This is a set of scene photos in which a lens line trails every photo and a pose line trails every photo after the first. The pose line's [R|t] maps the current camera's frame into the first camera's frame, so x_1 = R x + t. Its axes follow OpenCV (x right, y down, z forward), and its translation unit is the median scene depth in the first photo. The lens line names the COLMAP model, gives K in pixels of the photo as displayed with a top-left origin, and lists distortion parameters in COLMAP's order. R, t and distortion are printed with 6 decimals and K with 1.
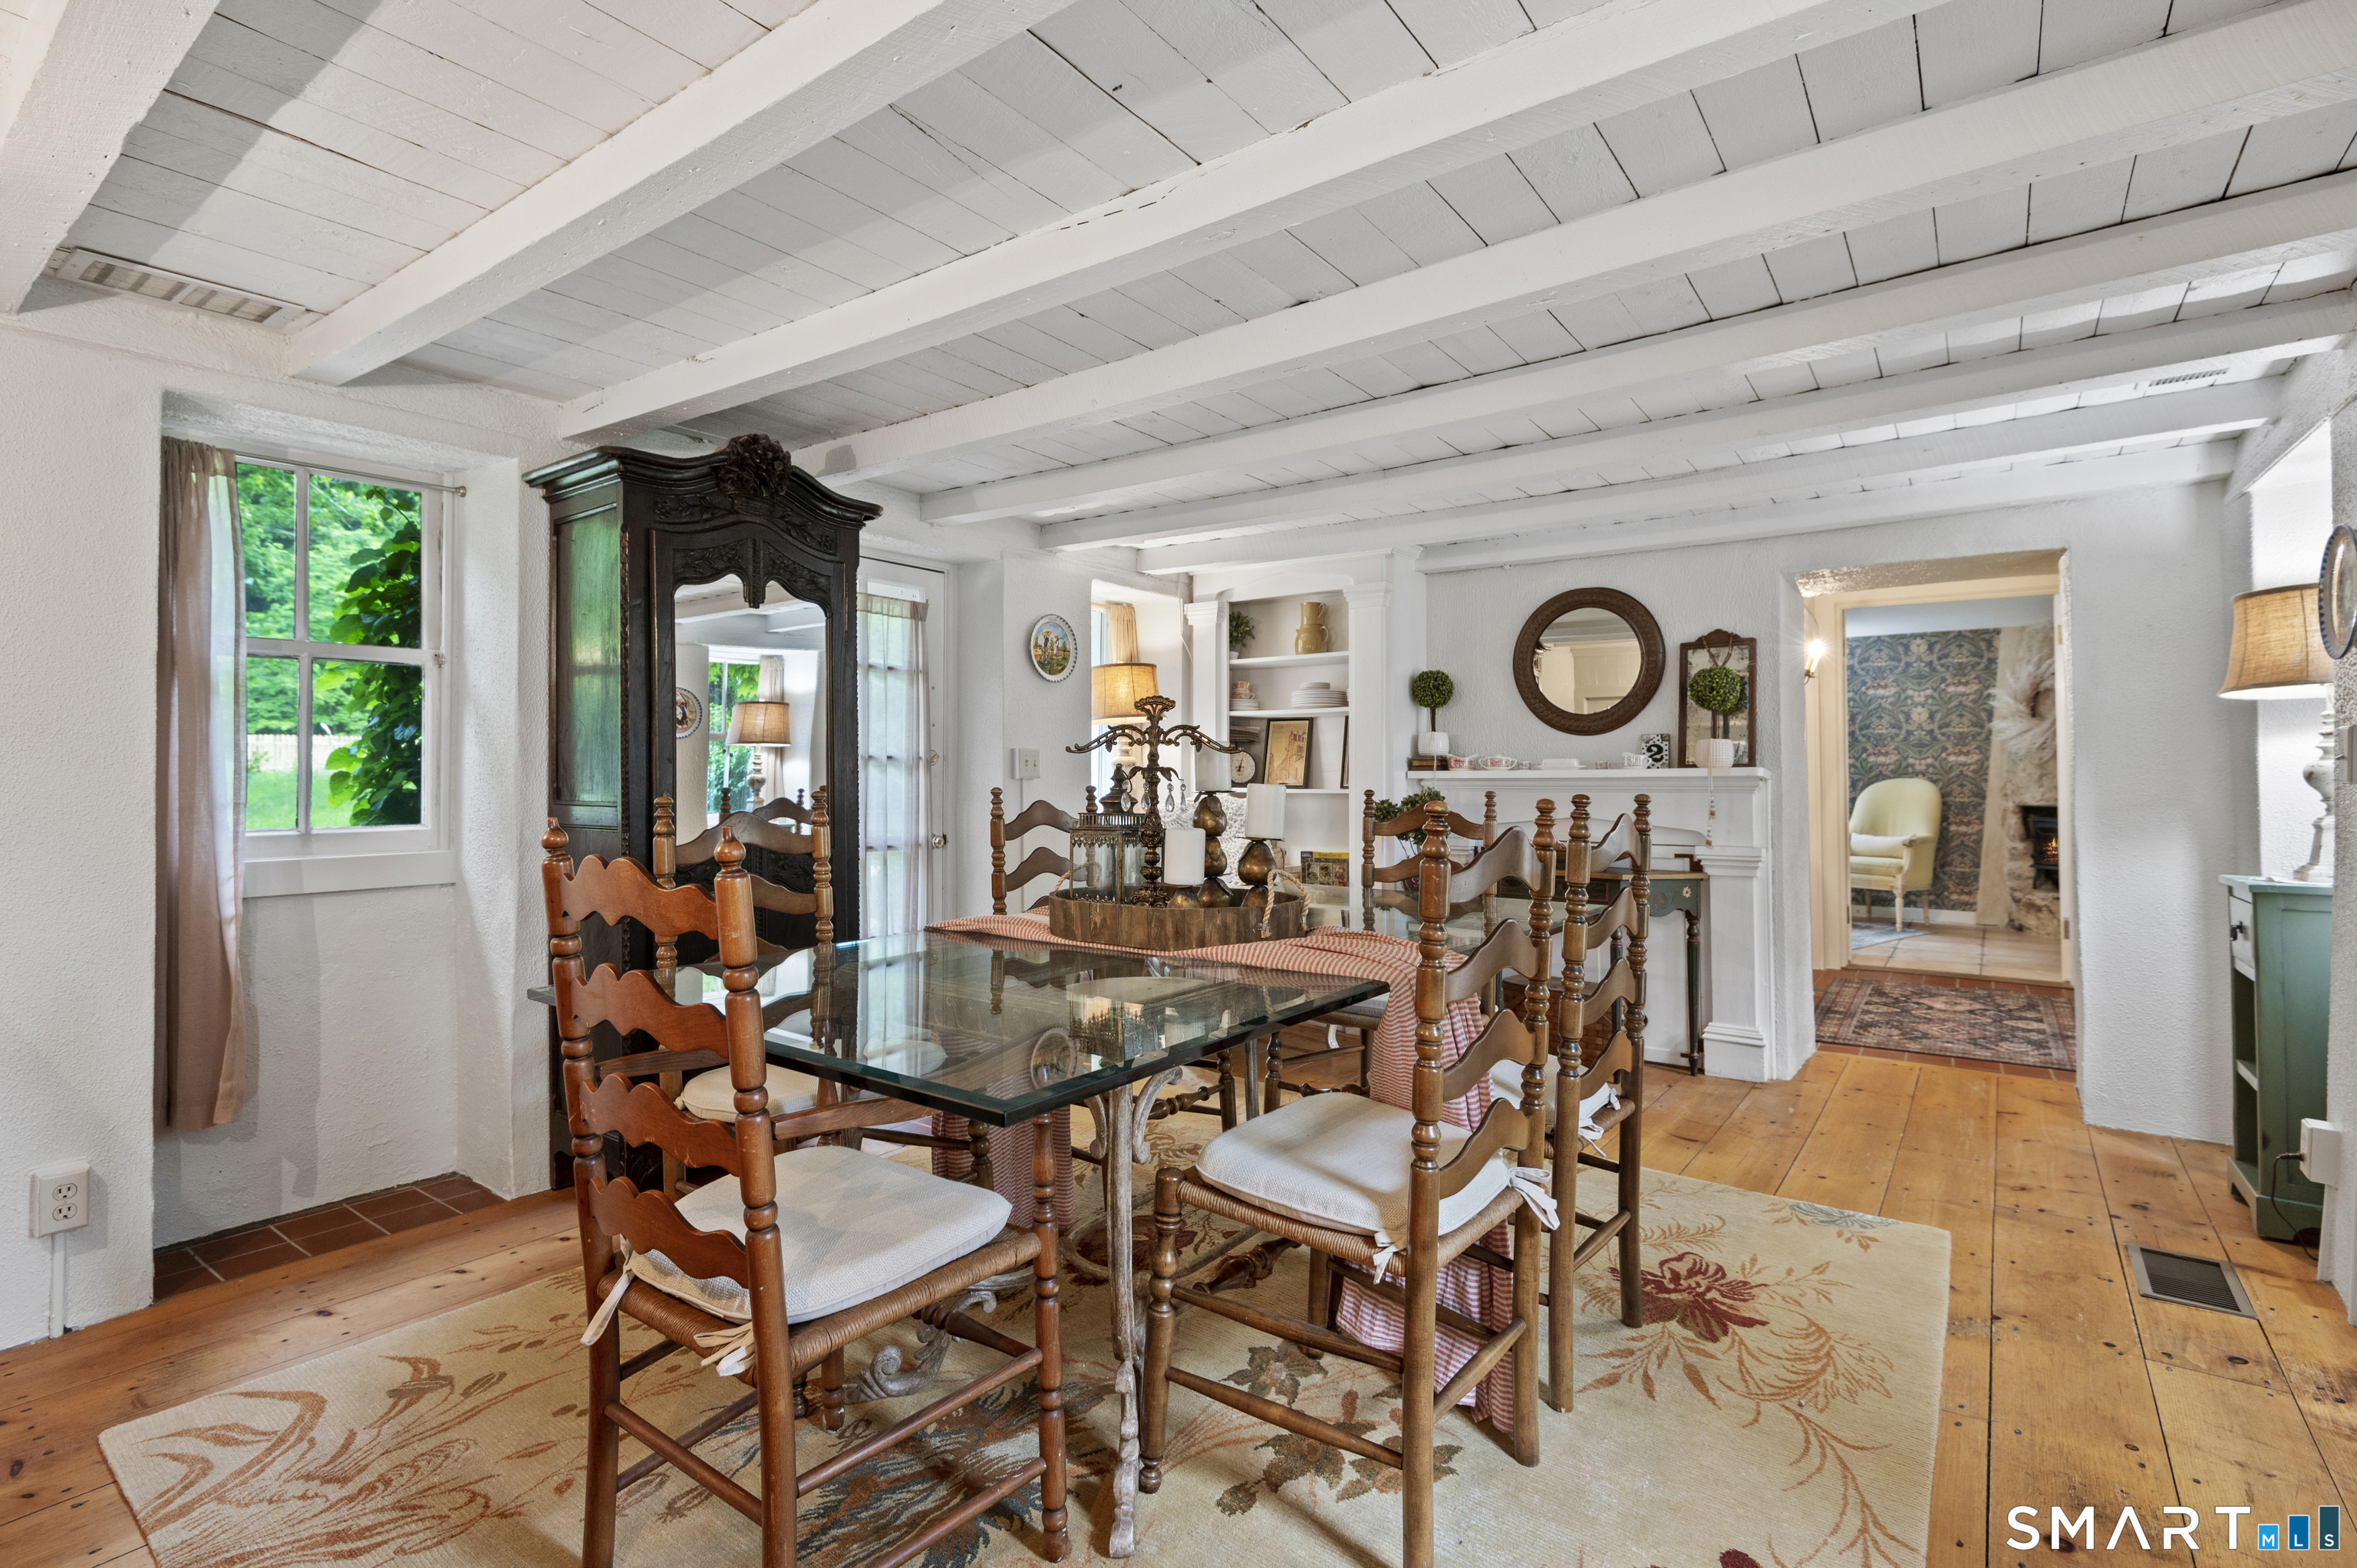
lens RADIAL K [[1087.3, 0, 1187.5], [0, 1087.3, 751.4], [0, 0, 1]] dist [0.016764, -0.012745]
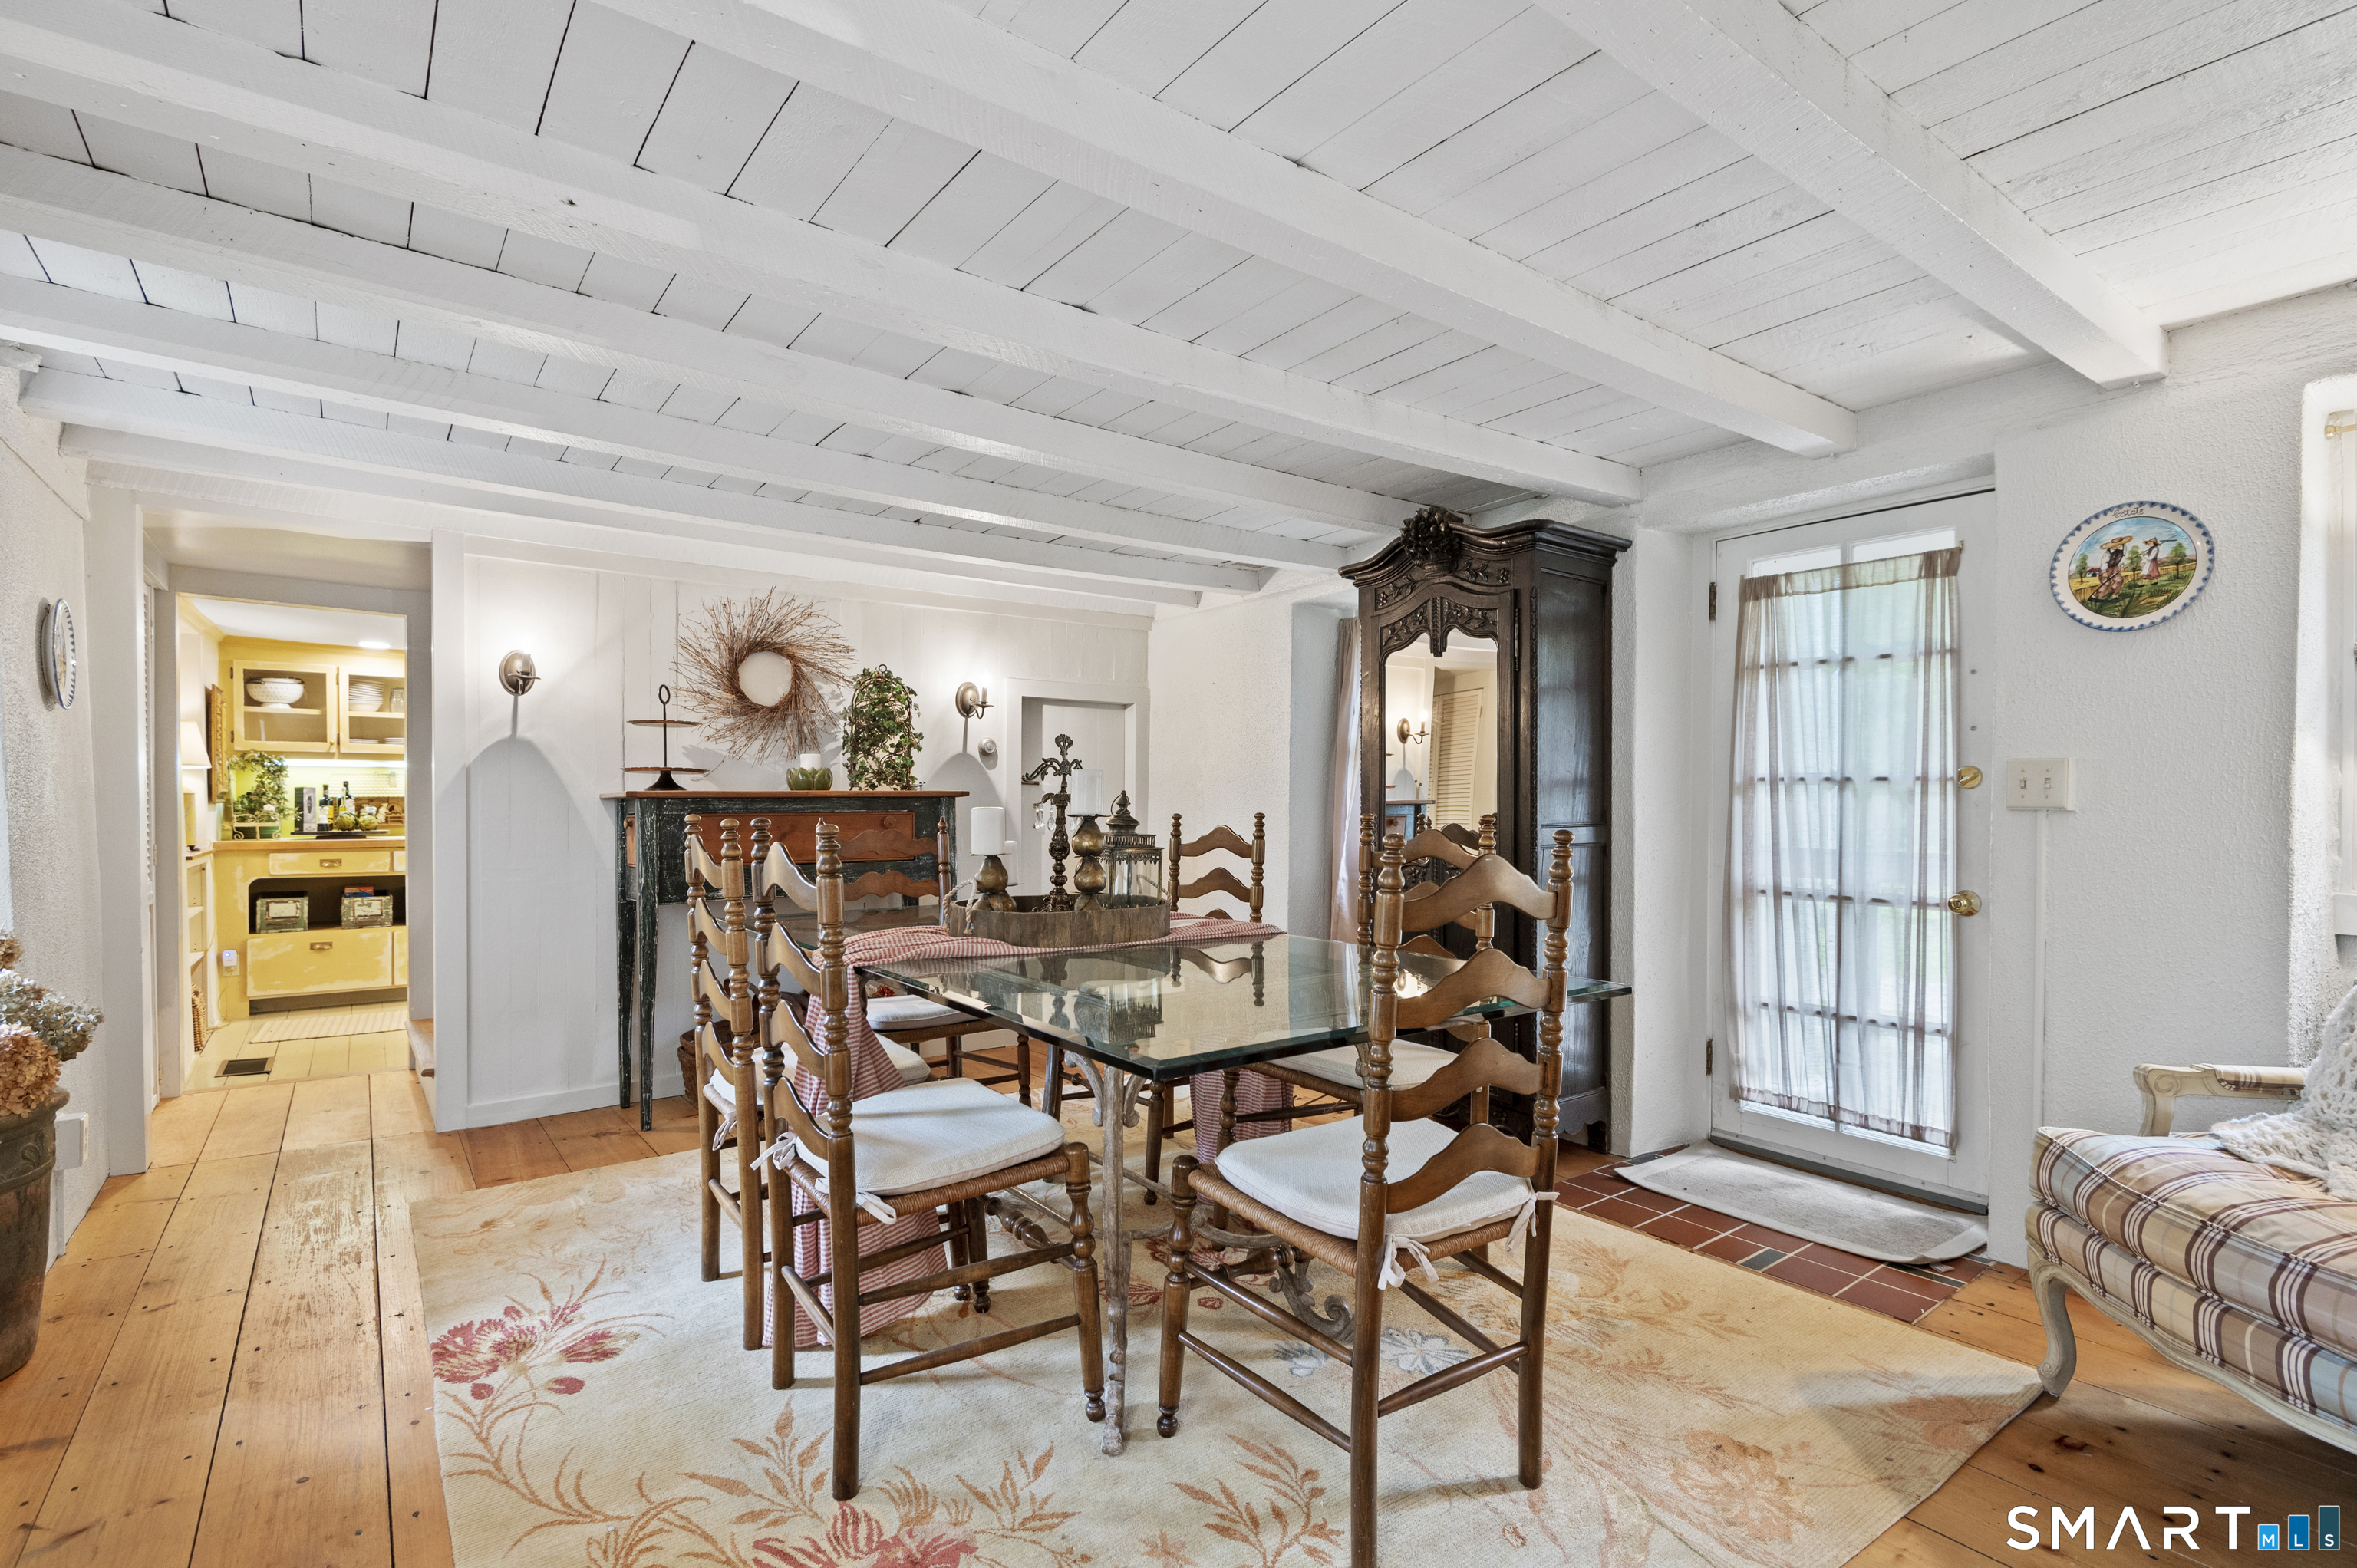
lens RADIAL K [[1087.3, 0, 1176.3], [0, 1087.3, 819.0], [0, 0, 1]] dist [0.016764, -0.012745]
pose [[-0.282929, 0.012356, -0.959061, 0.511790], [0.016676, 0.999829, 0.007962, 0.015838], [0.958996, -0.013741, -0.283087, 0.692815]]
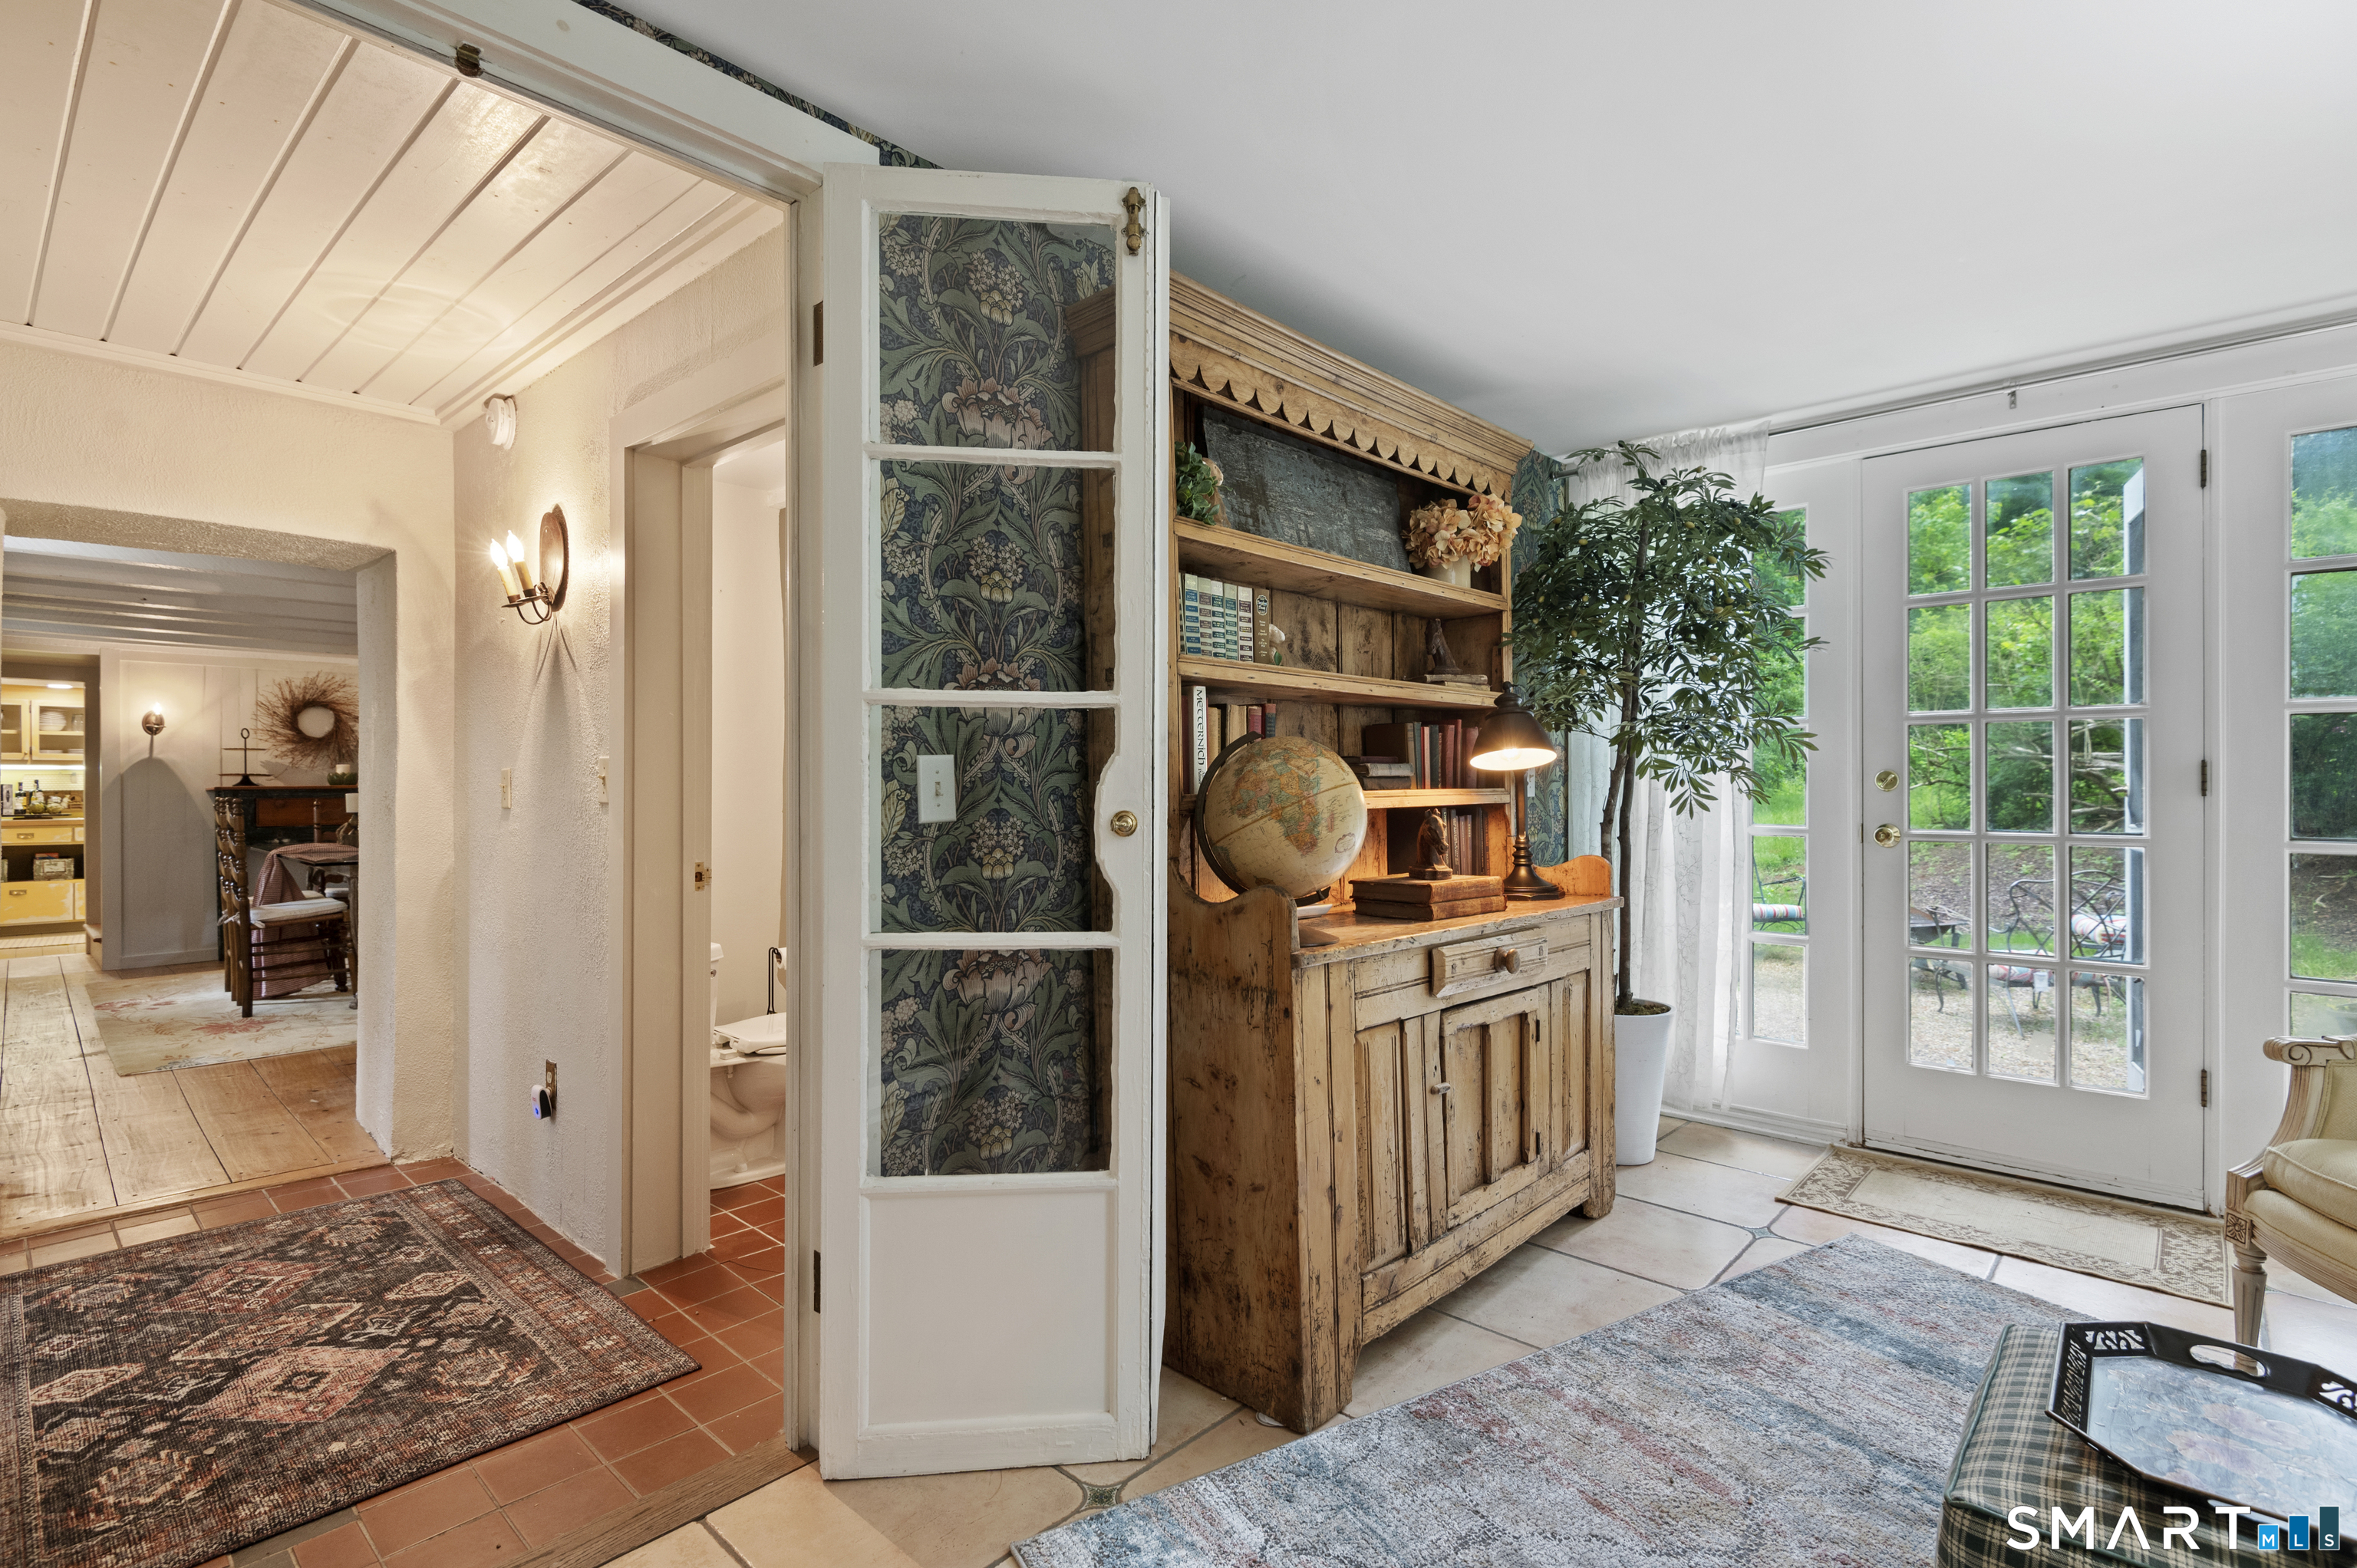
lens RADIAL K [[1087.3, 0, 1179.9], [0, 1087.3, 785.7], [0, 0, 1]] dist [0.016764, -0.012745]
pose [[-0.113607, 0.000105, -0.993526, 1.205323], [0.026383, 0.999648, -0.002911, 0.032911], [0.993175, -0.026543, -0.113570, 1.570039]]
